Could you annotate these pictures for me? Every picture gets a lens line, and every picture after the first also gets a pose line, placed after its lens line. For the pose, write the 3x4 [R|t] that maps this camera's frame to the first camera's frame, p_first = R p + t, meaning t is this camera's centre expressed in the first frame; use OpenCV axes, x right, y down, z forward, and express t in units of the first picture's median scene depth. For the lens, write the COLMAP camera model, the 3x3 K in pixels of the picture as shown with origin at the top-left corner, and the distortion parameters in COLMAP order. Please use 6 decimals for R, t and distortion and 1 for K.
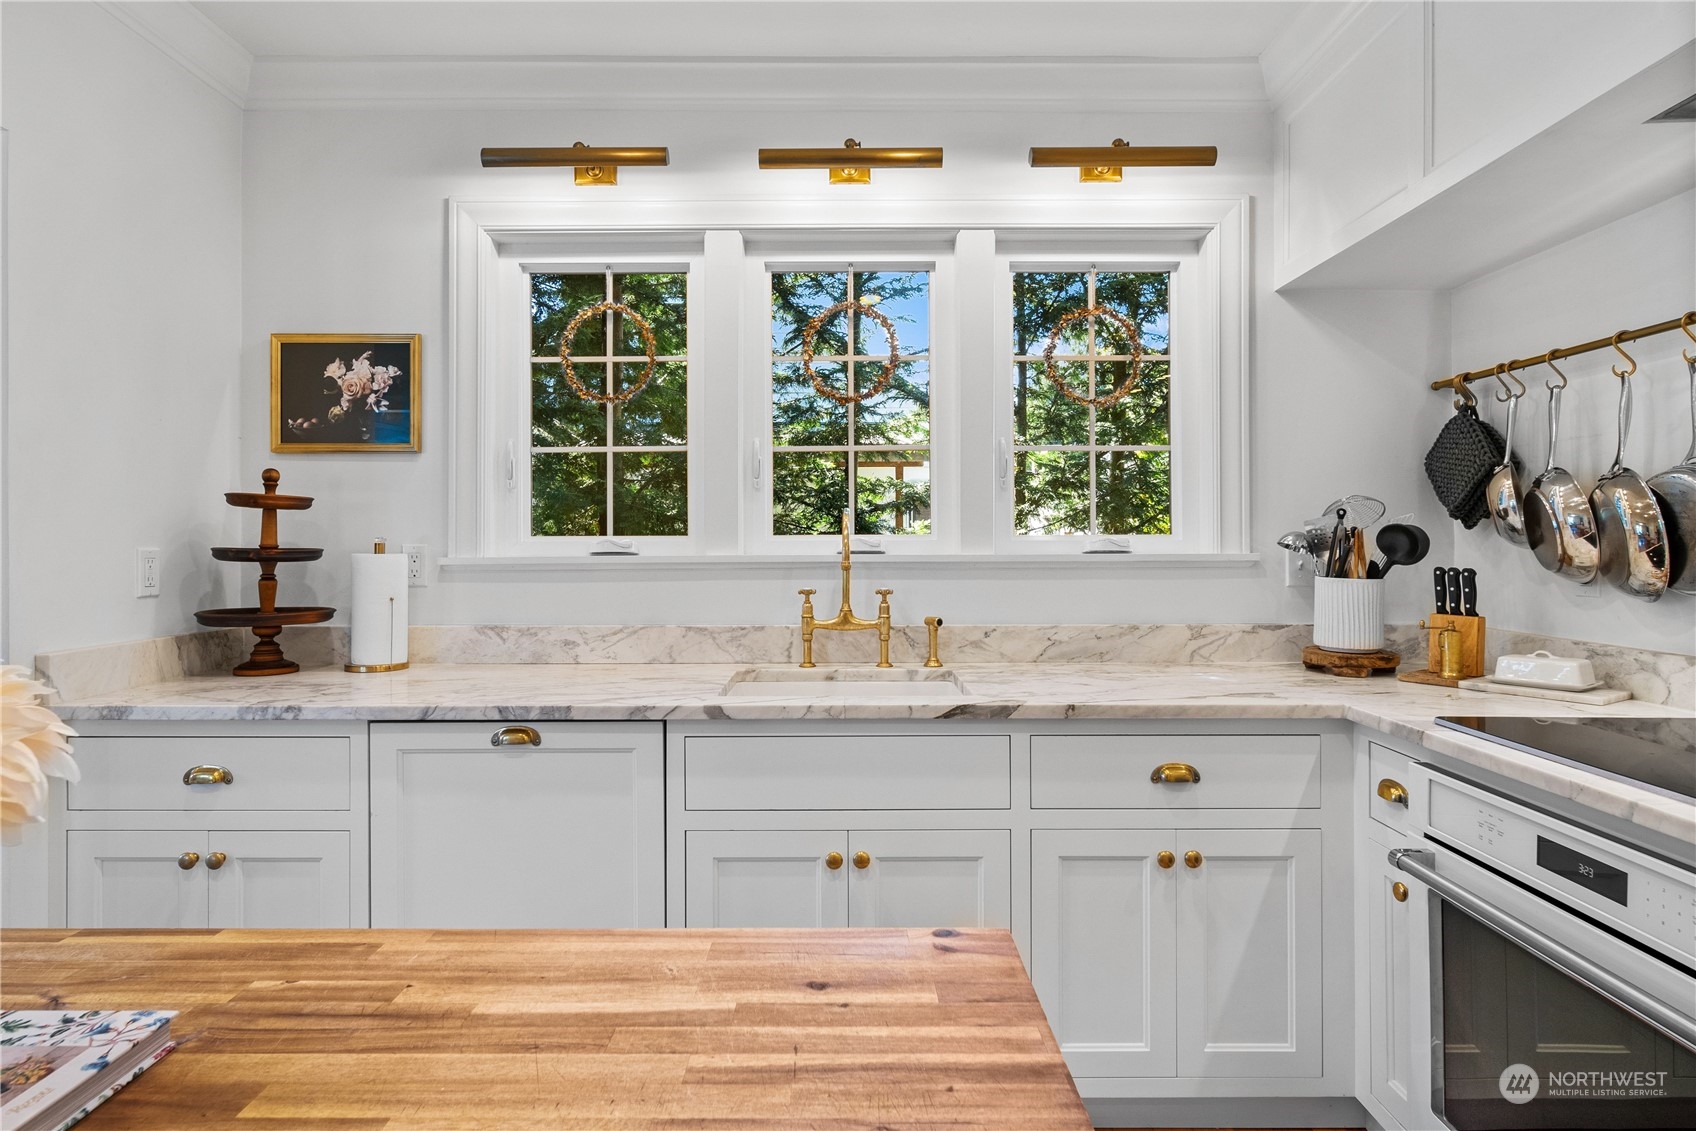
lens RADIAL K [[913.7, 0, 835.7], [0, 913.7, 537.6], [0, 0, 1]] dist [0.004834, -0.003293]
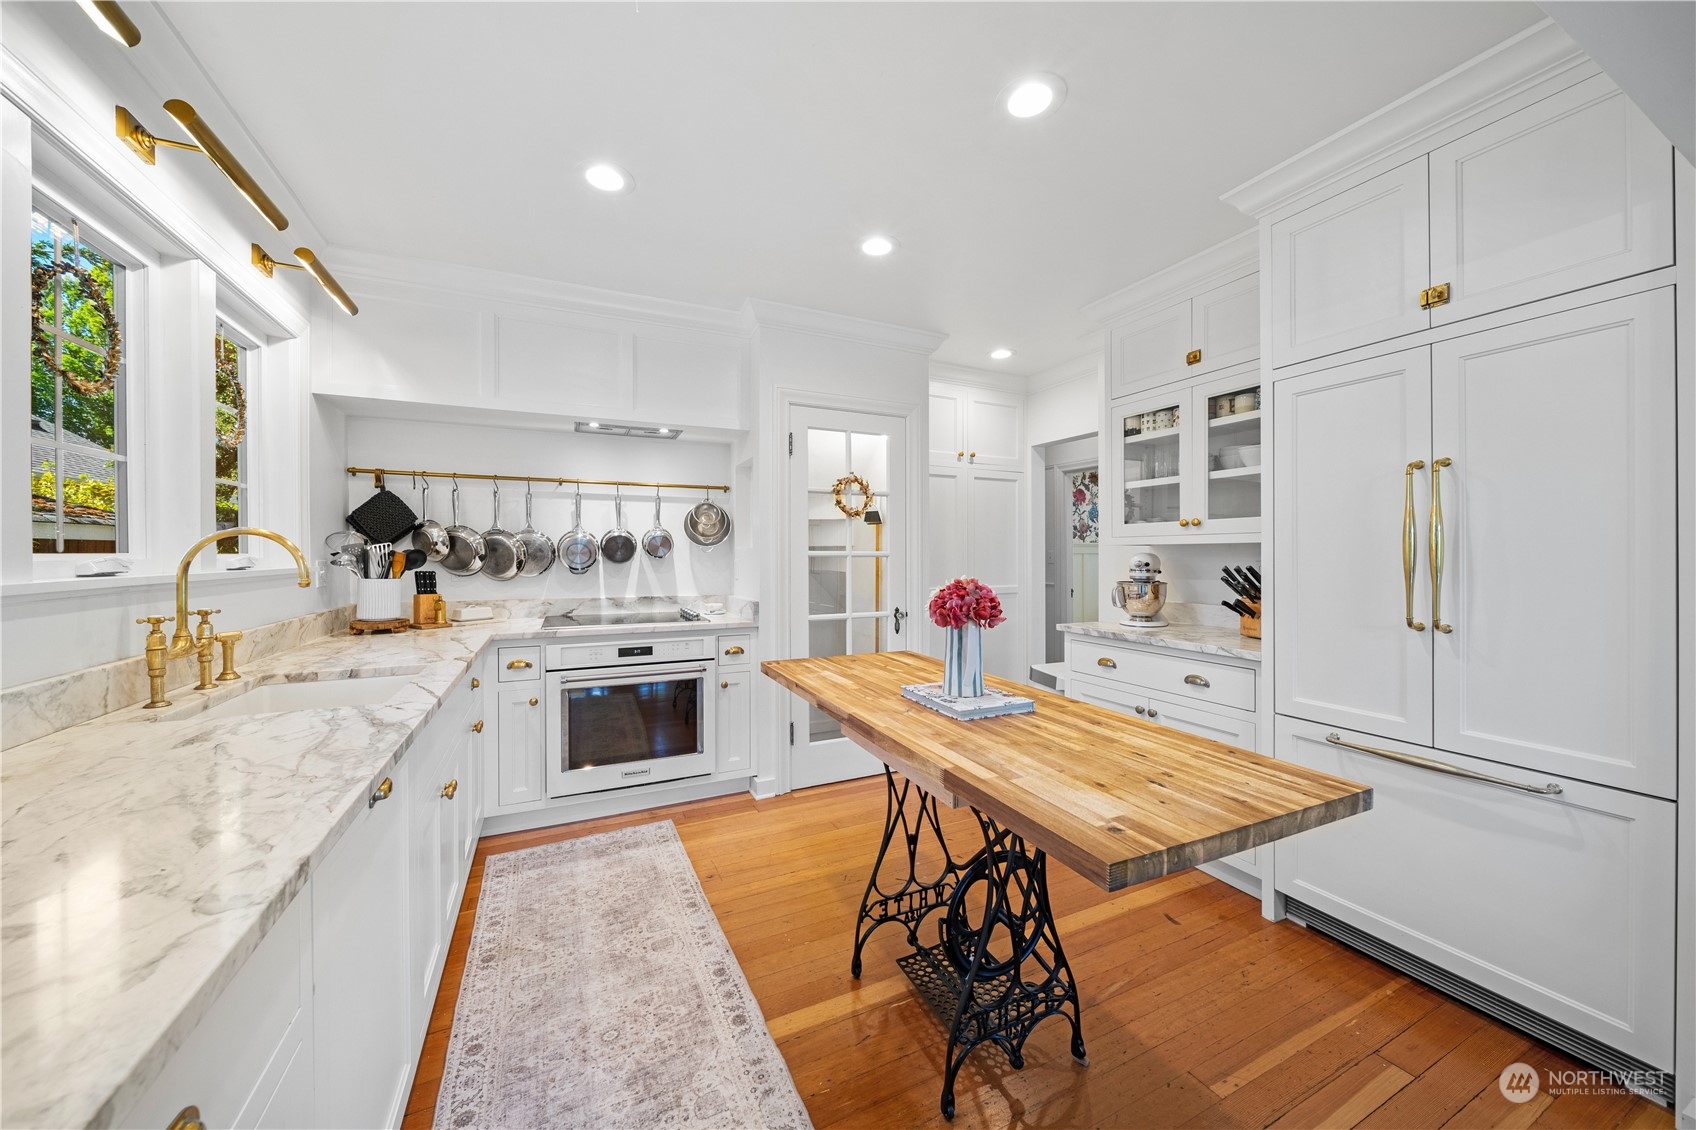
lens RADIAL K [[593.2, 0, 837.2], [0, 593.2, 553.9], [0, 0, 1]] dist [-0.000879, -0.001510]
pose [[-0.426721, 0.000873, 0.904383, -0.845965], [-0.004750, 0.999984, -0.003206, -0.004519], [-0.904371, -0.005664, -0.426710, 0.686778]]
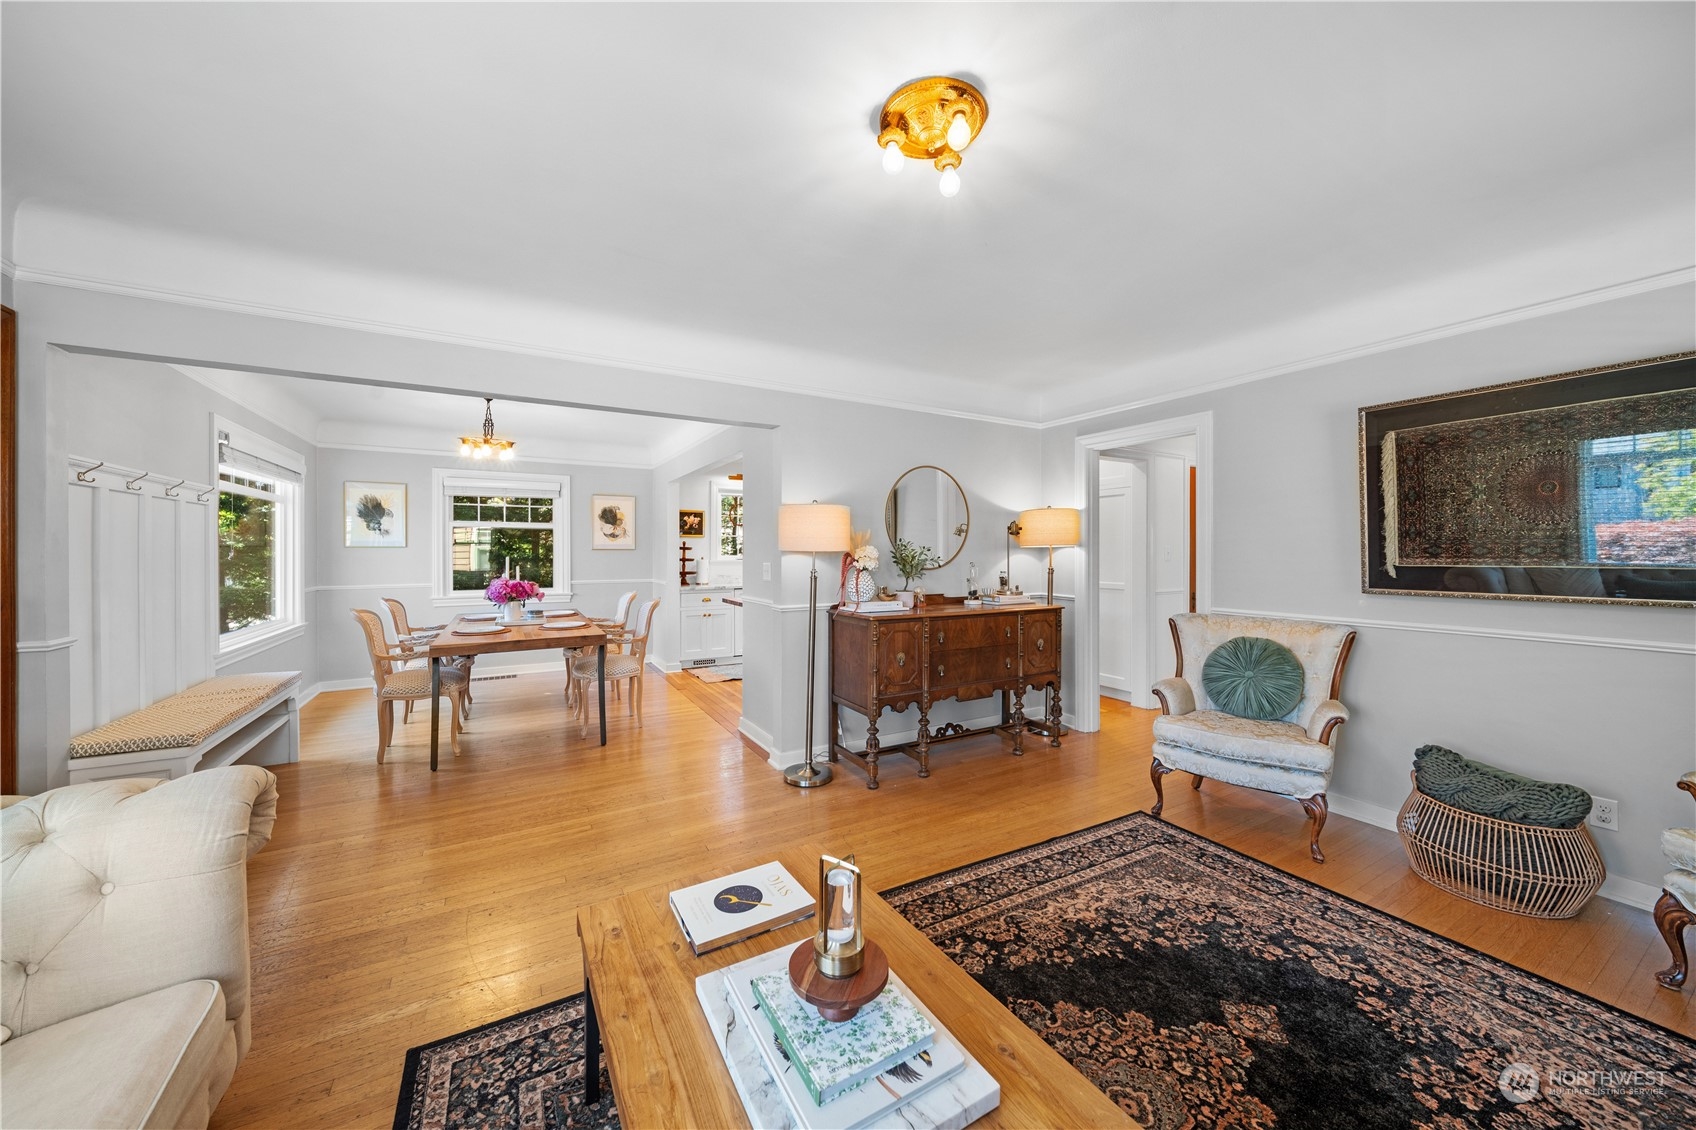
lens RADIAL K [[593.2, 0, 840.8], [0, 593.2, 553.3], [0, 0, 1]] dist [-0.000879, -0.001510]
pose [[0.872037, -0.000563, 0.489439, -1.397776], [-0.003002, 0.999974, 0.006500, -0.036258], [-0.489430, -0.007138, 0.872013, -2.008832]]
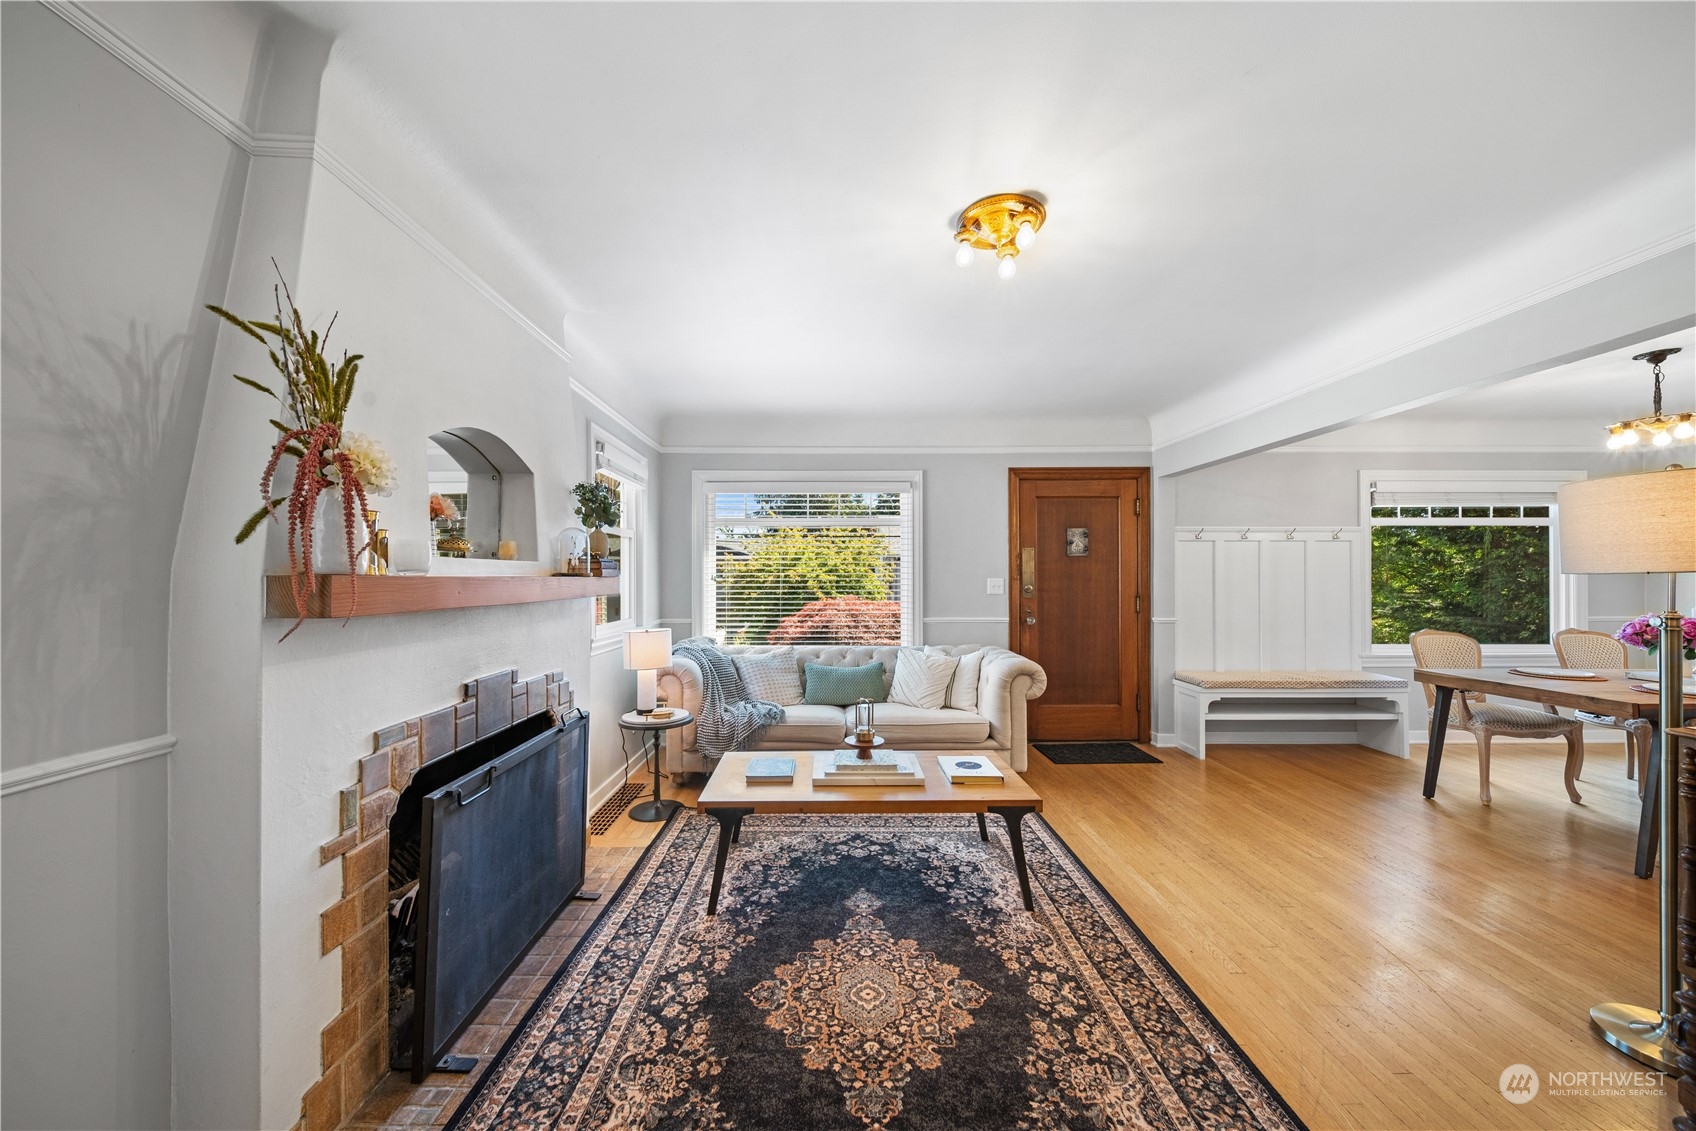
lens RADIAL K [[593.2, 0, 833.8], [0, 593.2, 571.9], [0, 0, 1]] dist [-0.000879, -0.001510]
pose [[0.004774, -0.006221, -0.999969, -0.071129], [0.005134, 0.999968, -0.006196, -0.036253], [0.999975, -0.005105, 0.004806, -1.684491]]
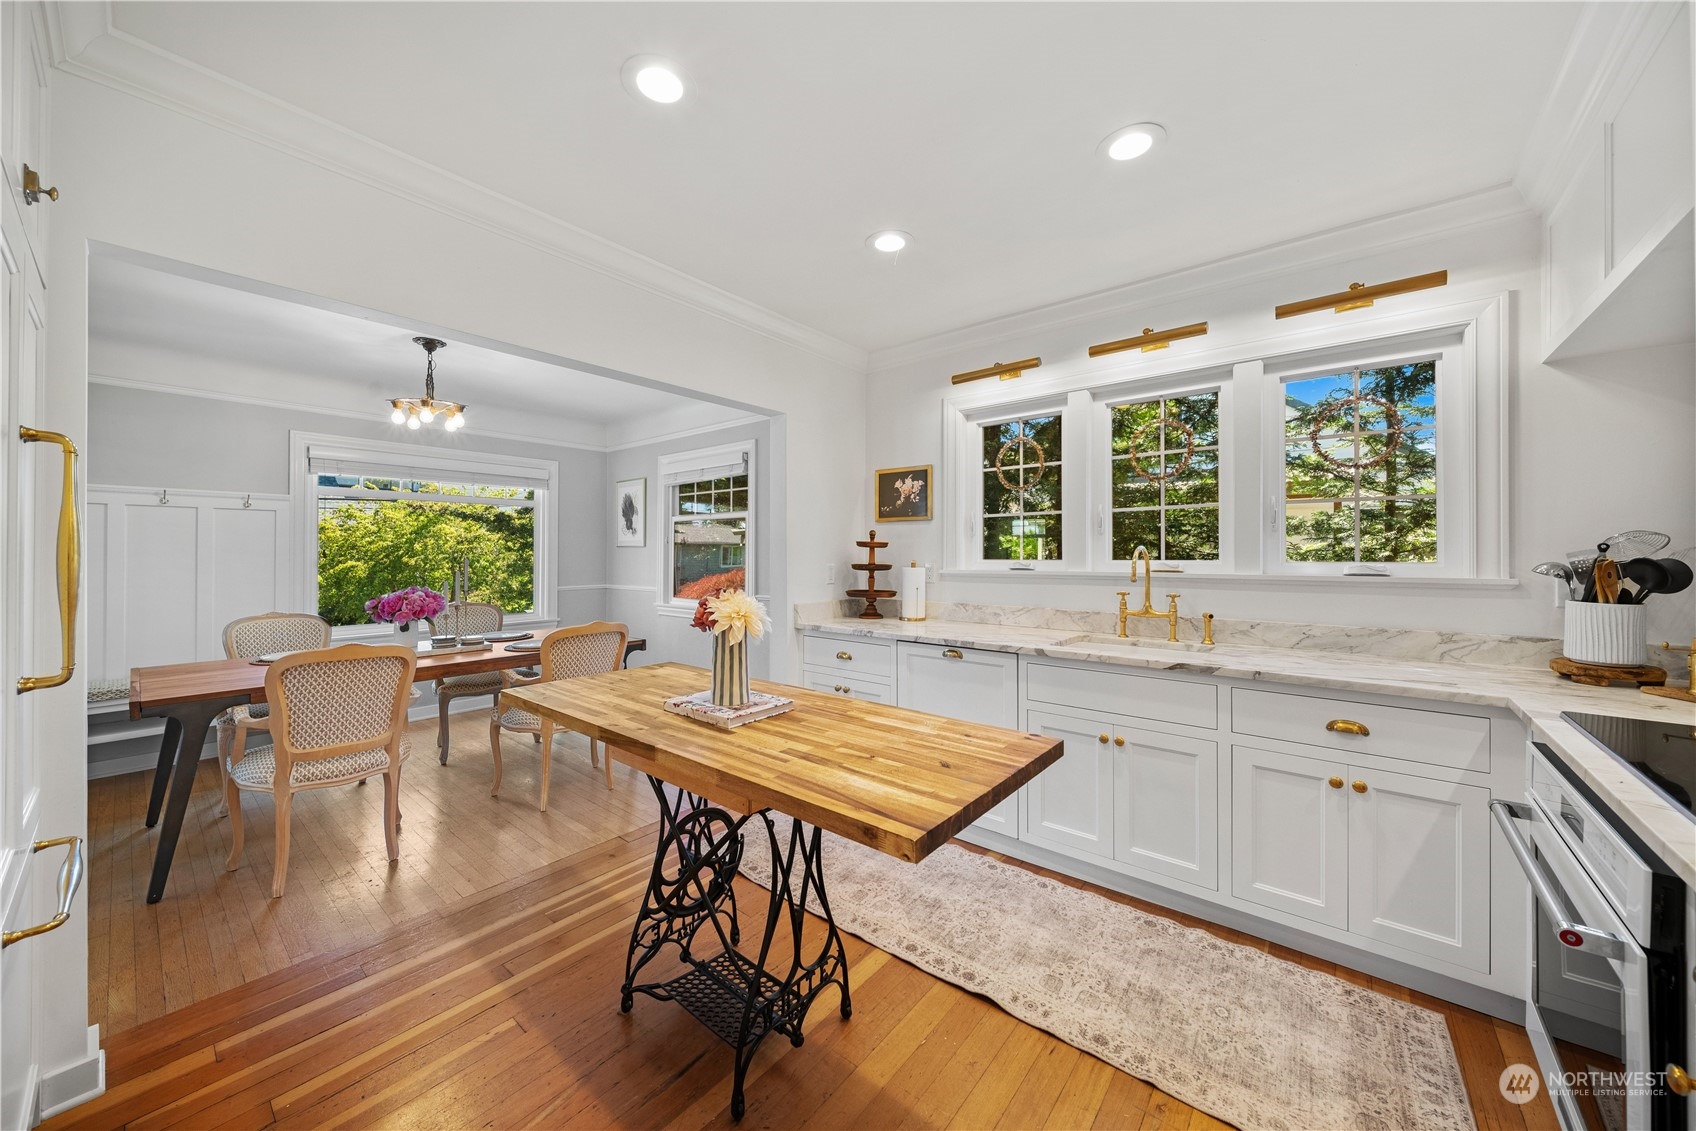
lens RADIAL K [[594.7, 0, 844.9], [0, 594.7, 550.2], [0, 0, 1]] dist [0.001883, -0.000449]
pose [[0.774672, -0.001116, -0.632362, 0.285876], [0.001913, 0.999998, 0.000578, -0.025963], [0.632360, -0.001657, 0.774673, -0.217461]]
